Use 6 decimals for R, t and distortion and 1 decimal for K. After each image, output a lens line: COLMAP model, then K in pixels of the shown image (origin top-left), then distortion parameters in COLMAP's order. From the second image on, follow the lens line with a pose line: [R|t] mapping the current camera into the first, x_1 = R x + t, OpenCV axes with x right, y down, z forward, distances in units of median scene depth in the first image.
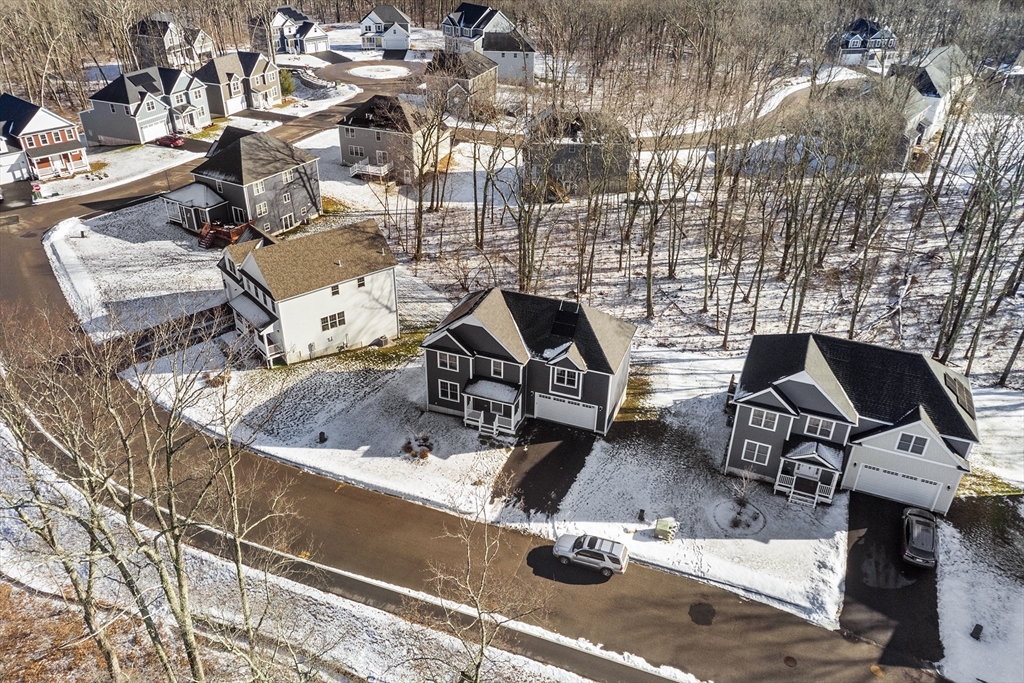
lens RADIAL K [[775.8, 0, 512.0], [0, 775.8, 341.5], [0, 0, 1]] dist [0.025708, -0.001626]
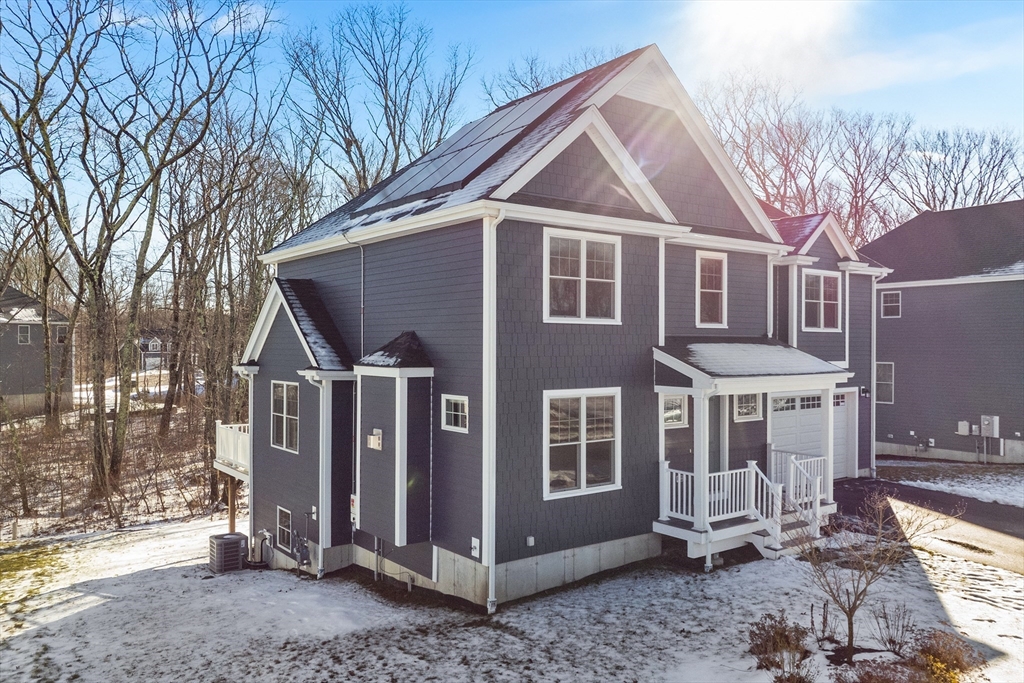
lens RADIAL K [[775.8, 0, 512.0], [0, 775.8, 341.5], [0, 0, 1]] dist [0.025708, -0.001626]
pose [[0.534594, -0.003139, 0.845103, -0.272936], [0.434999, 0.858371, -0.271982, 0.089625], [-0.724559, 0.513019, 0.460246, 0.899966]]
